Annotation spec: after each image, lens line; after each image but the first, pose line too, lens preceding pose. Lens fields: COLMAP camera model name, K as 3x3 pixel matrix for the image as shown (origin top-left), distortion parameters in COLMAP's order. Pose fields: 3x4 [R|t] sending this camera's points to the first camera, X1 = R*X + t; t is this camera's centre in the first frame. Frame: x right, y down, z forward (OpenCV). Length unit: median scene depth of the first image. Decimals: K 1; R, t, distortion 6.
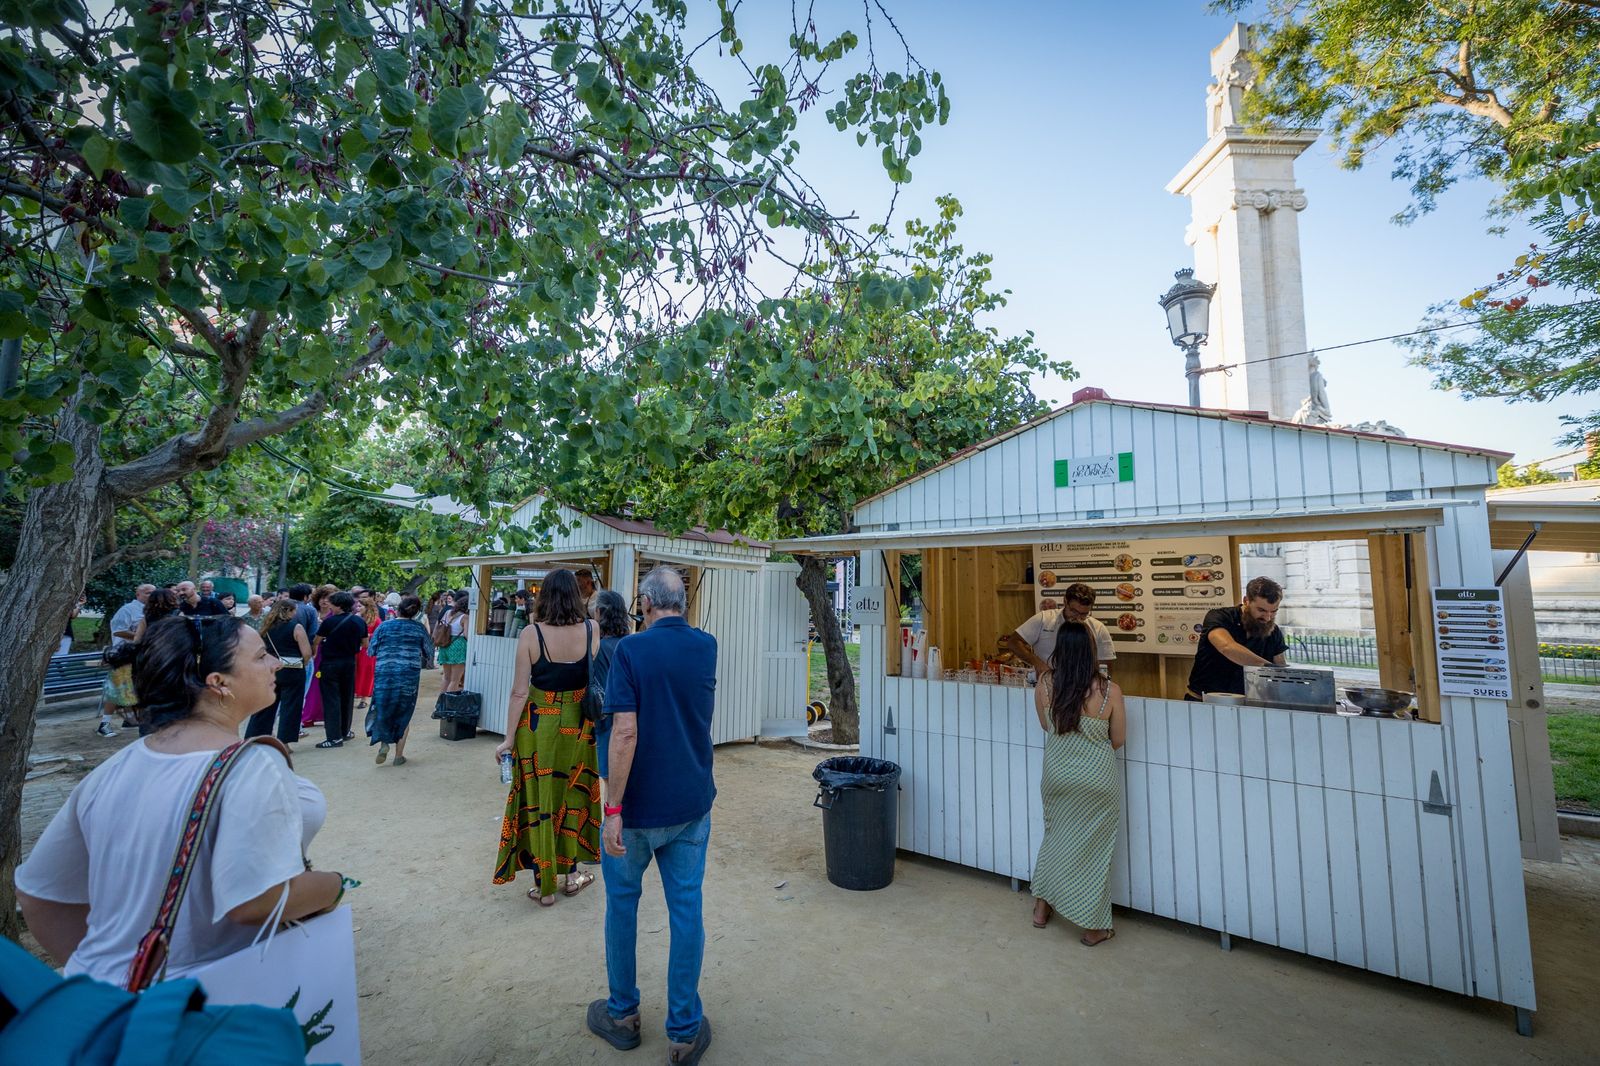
lens RADIAL K [[664.3, 0, 800.0], [0, 664.3, 533.0], [0, 0, 1]] dist [0.000483, 0.000055]
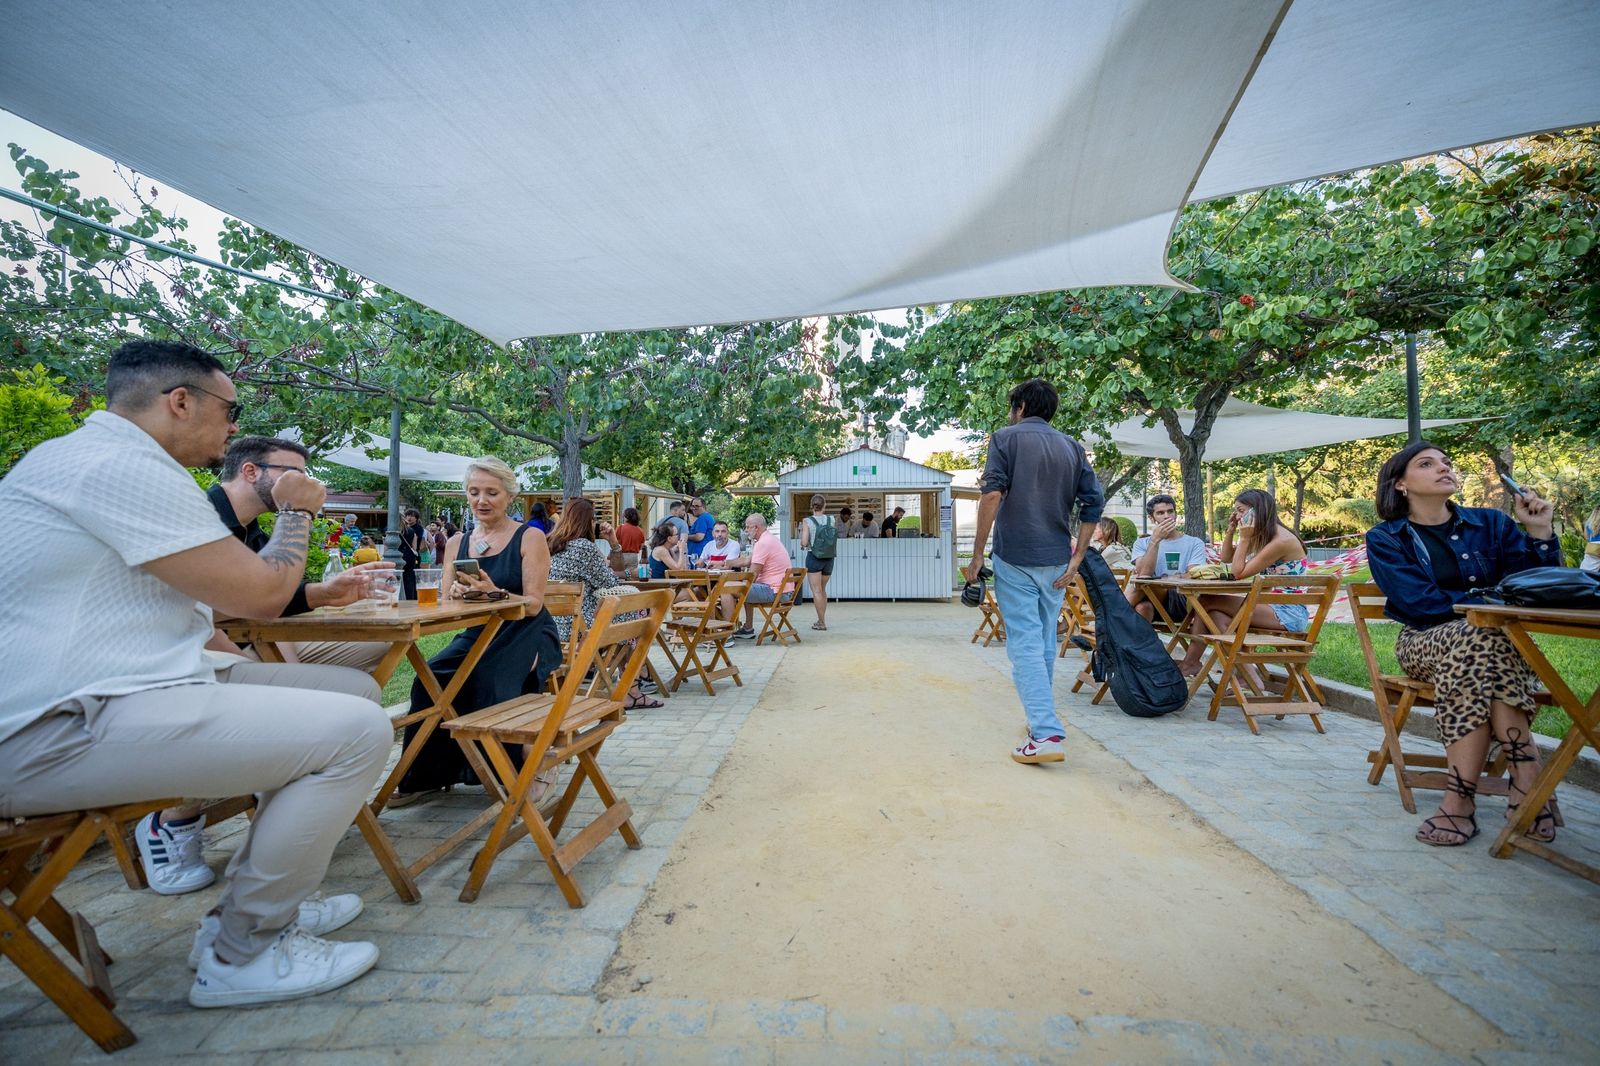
lens RADIAL K [[664.3, 0, 800.0], [0, 664.3, 533.0], [0, 0, 1]] dist [0.000483, 0.000055]
pose [[0.825527, 0.001356, 0.564360, -1.626235], [-0.046376, 0.996778, 0.065442, 0.012444], [-0.562453, -0.080197, 0.822931, -1.492870]]
